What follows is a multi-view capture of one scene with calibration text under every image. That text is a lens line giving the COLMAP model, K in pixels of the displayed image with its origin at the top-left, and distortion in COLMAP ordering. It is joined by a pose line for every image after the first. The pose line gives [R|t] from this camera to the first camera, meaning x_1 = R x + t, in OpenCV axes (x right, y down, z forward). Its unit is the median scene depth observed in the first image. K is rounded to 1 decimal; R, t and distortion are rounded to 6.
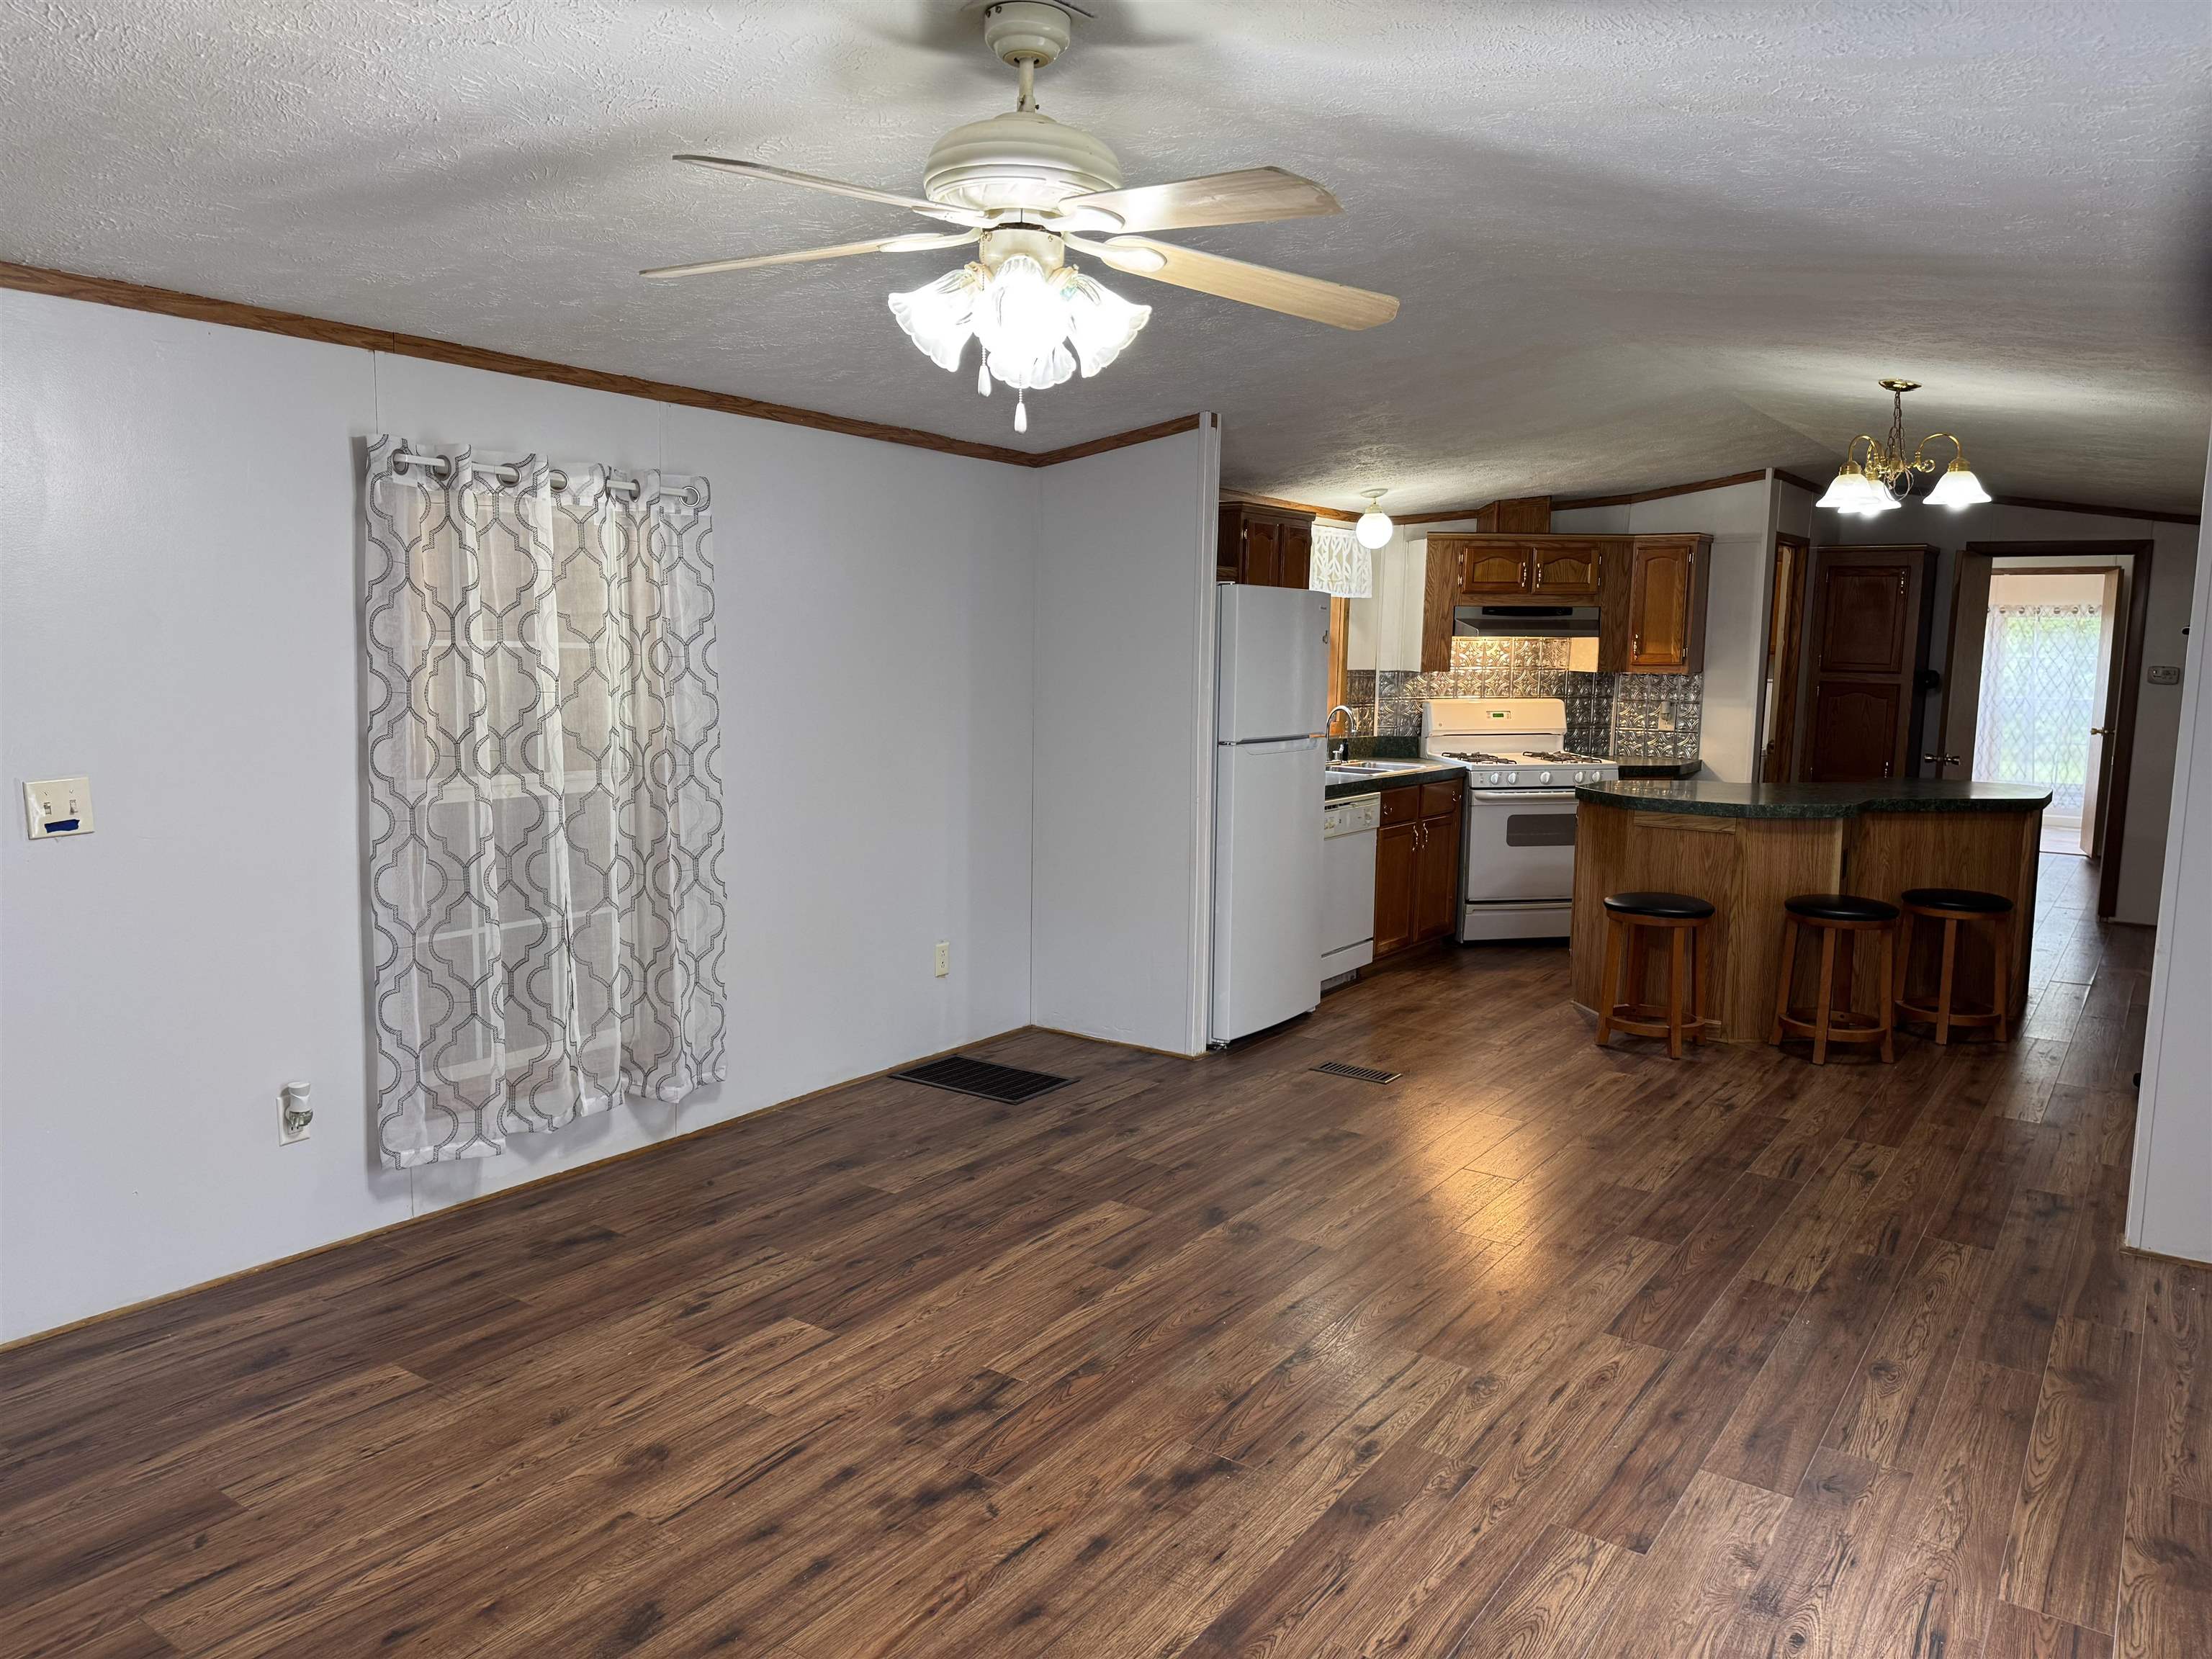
lens RADIAL K [[1523.6, 0, 1088.1], [0, 1523.6, 843.9], [0, 0, 1]] dist [0.106680, -0.202794]
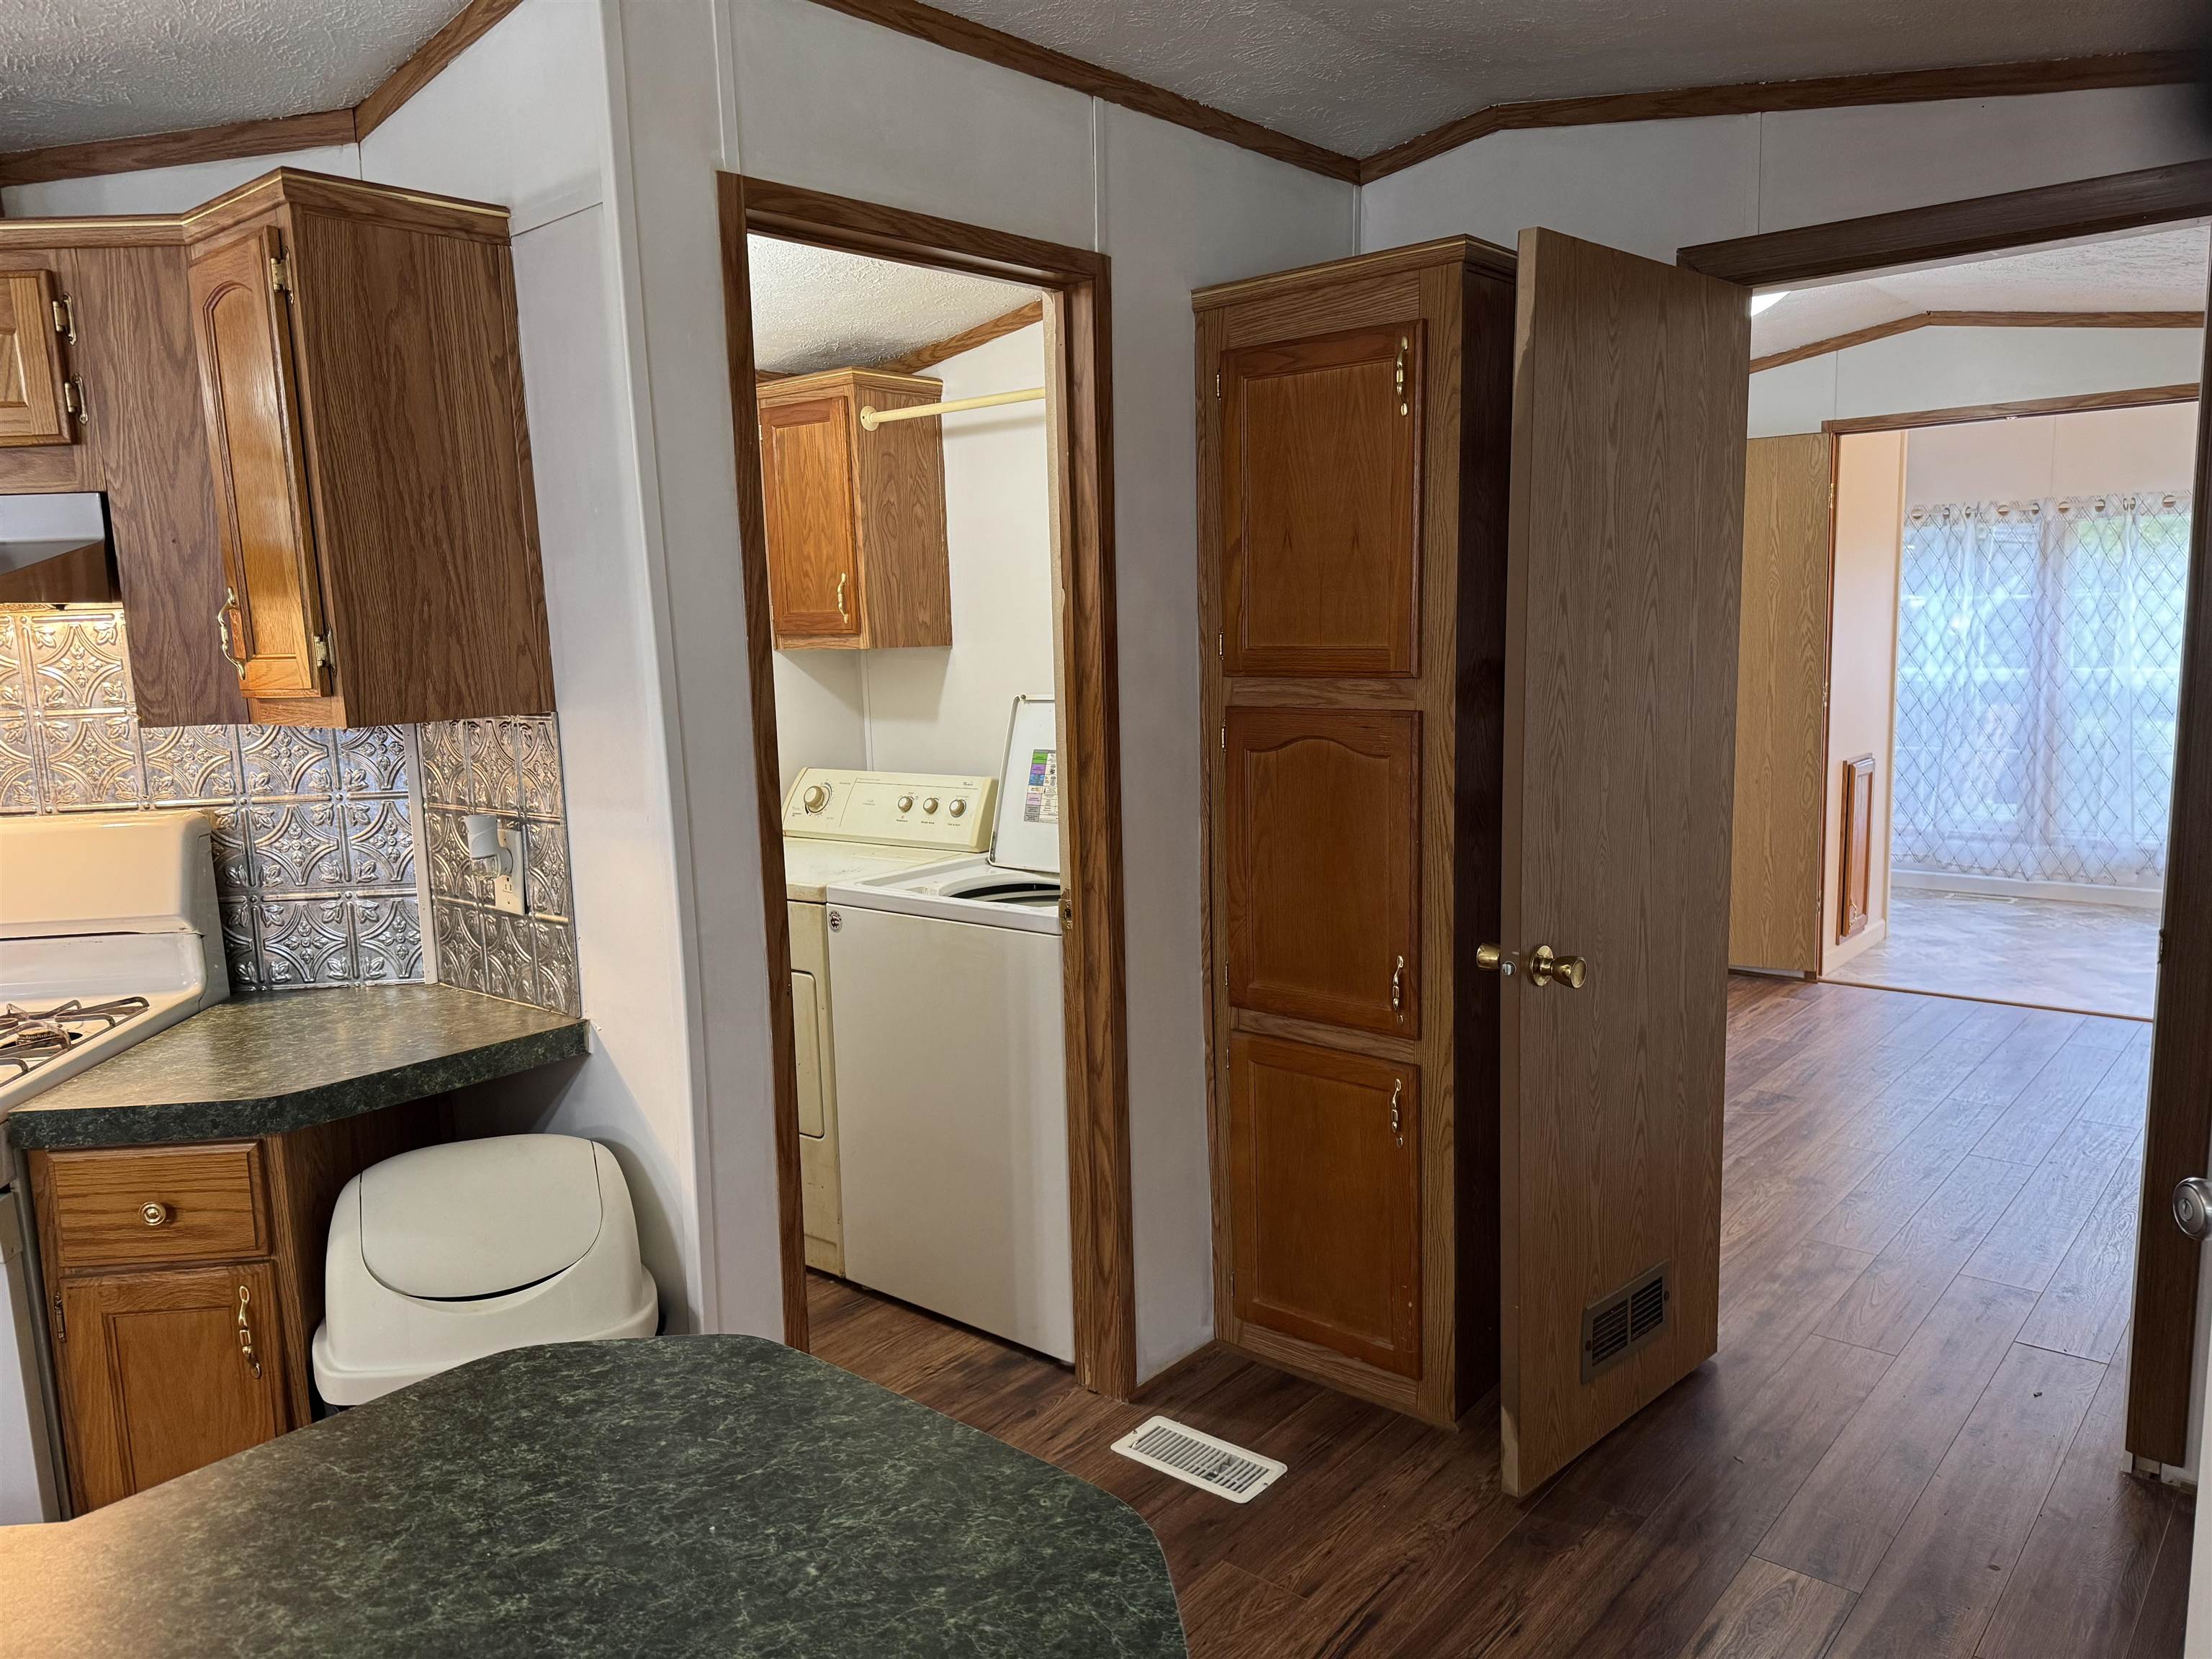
lens RADIAL K [[1549.1, 0, 1112.7], [0, 1549.1, 845.7], [0, 0, 1]] dist [0.082275, -0.094910]
pose [[0.994581, -0.030244, -0.099464, 0.790232], [0.031503, 0.999442, 0.011112, -0.131077], [0.099073, -0.014185, 0.994979, 1.090474]]
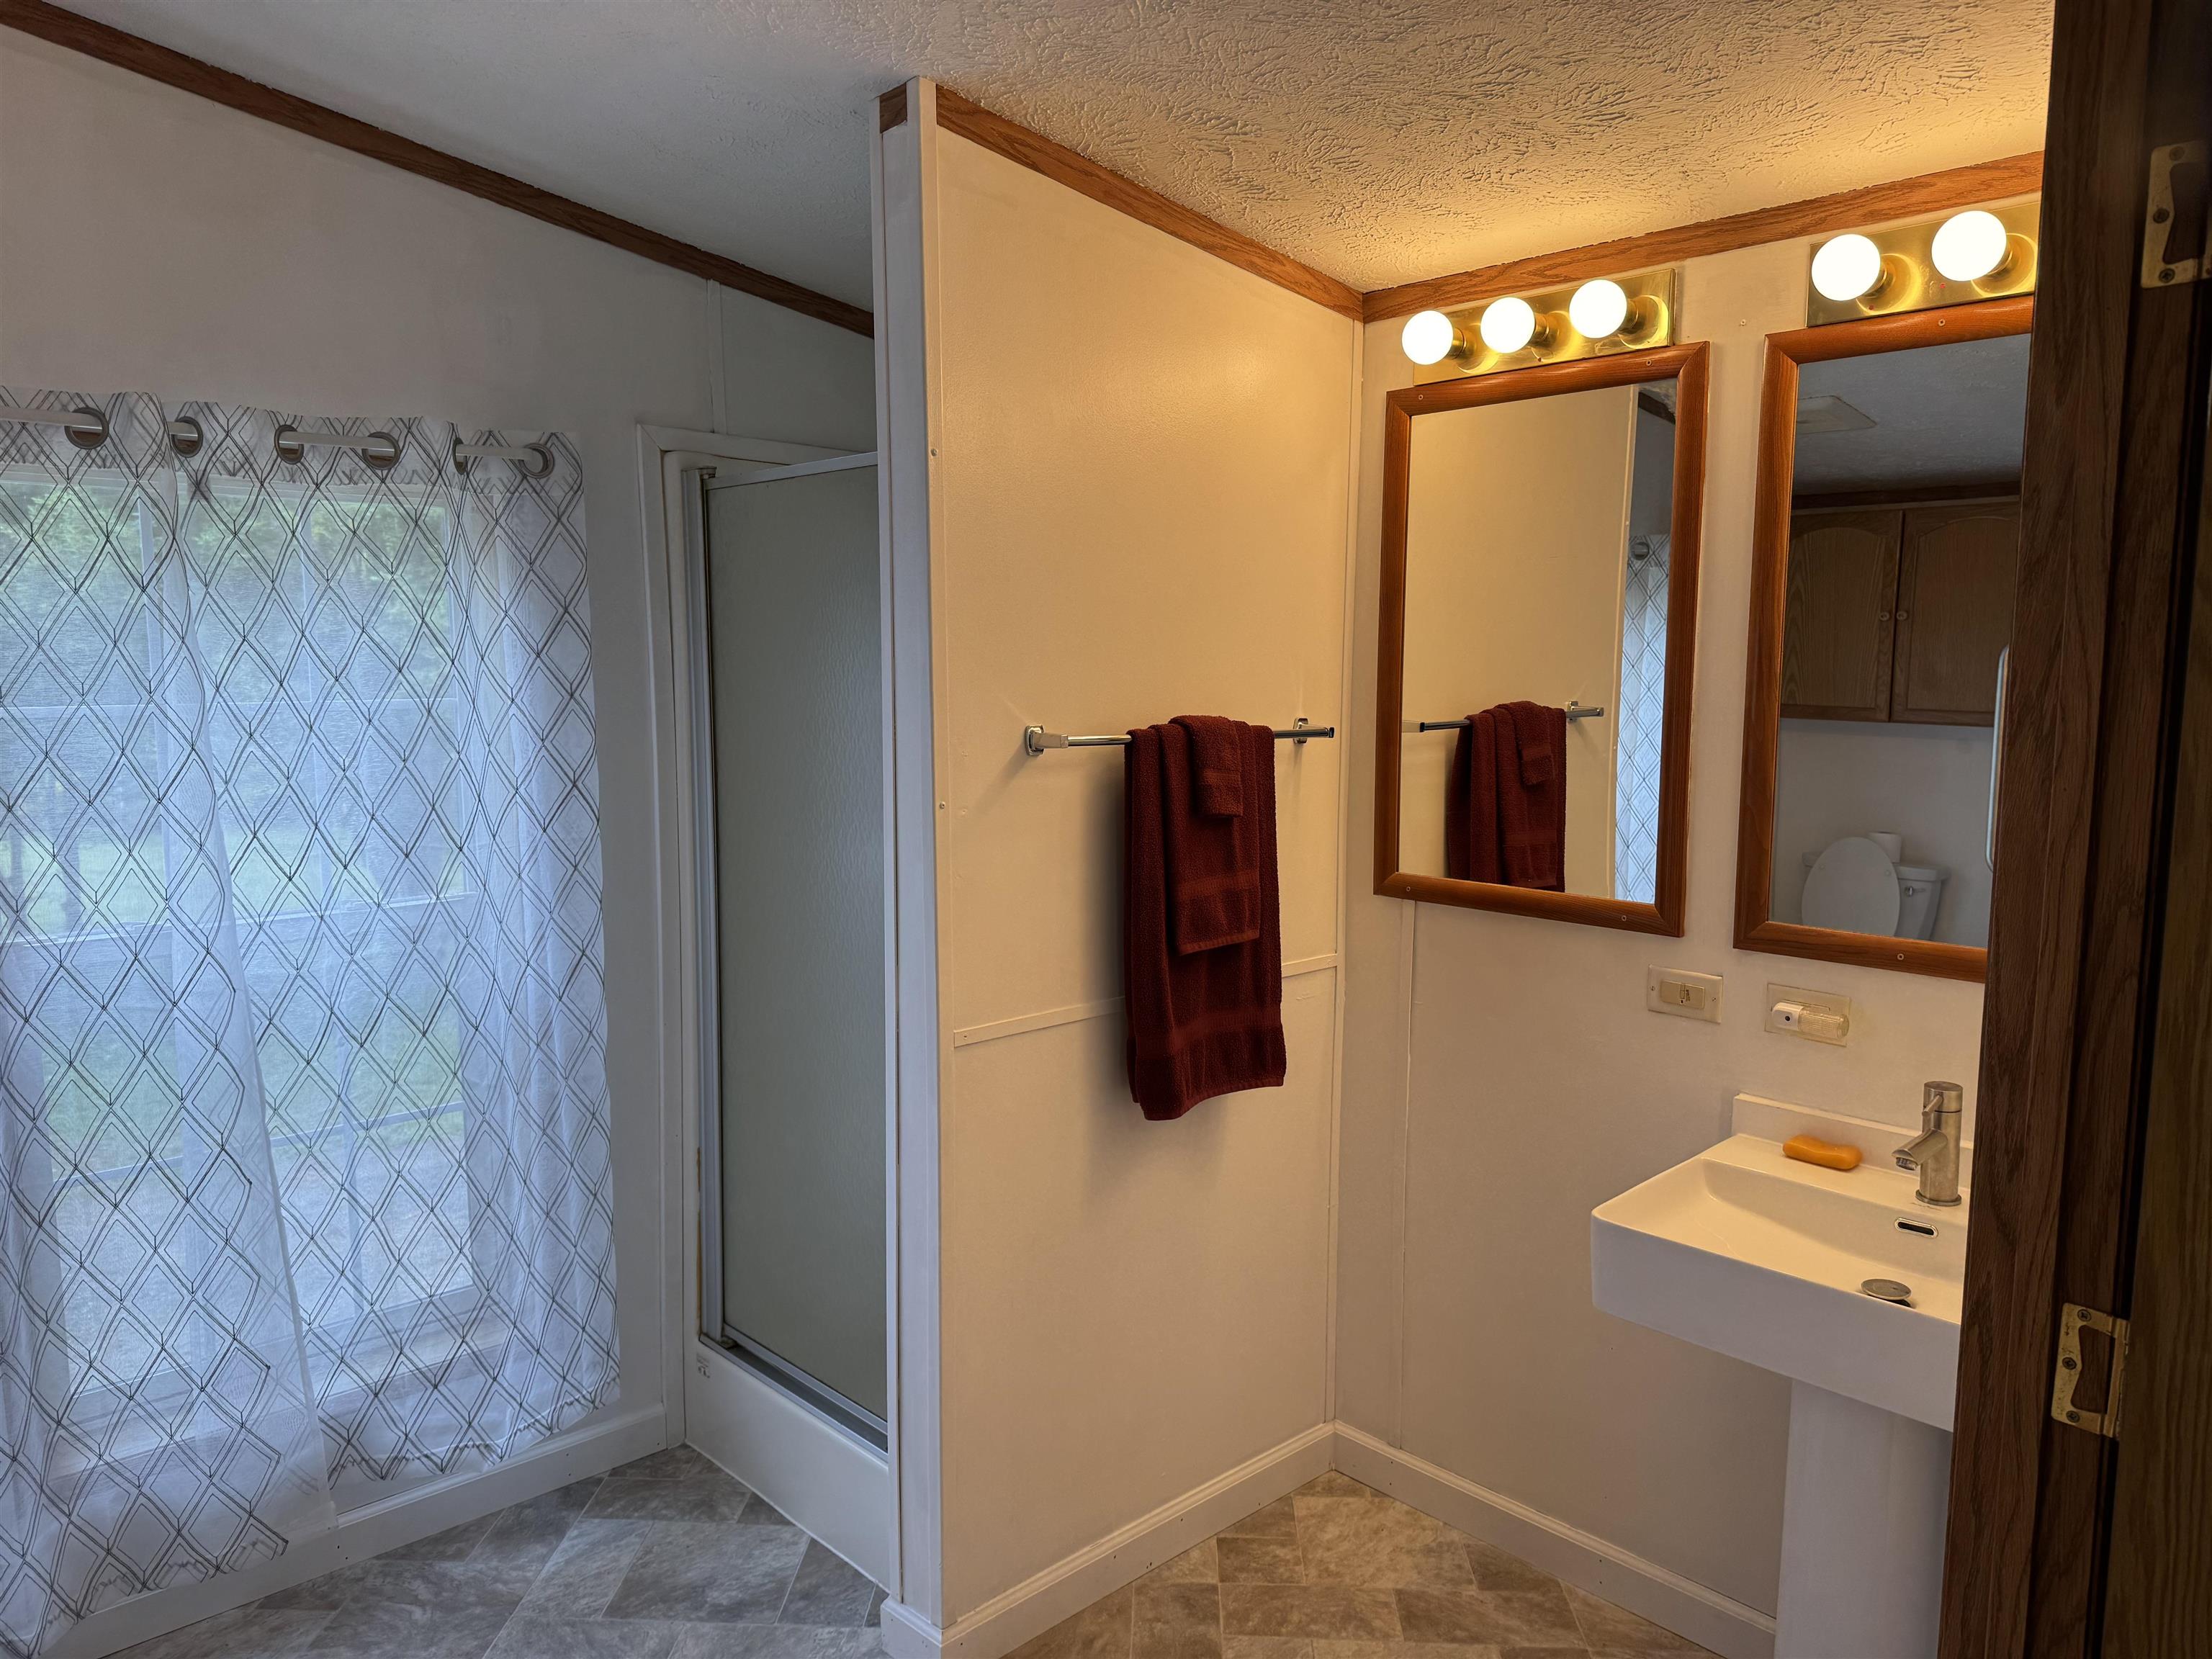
lens RADIAL K [[1549.1, 0, 1112.7], [0, 1549.1, 845.7], [0, 0, 1]] dist [0.082275, -0.094910]
pose [[0.209743, -0.132704, 0.968709, 1.108624], [0.131460, 0.985579, 0.106552, -0.265356], [-0.968879, 0.104998, 0.224164, 2.066978]]
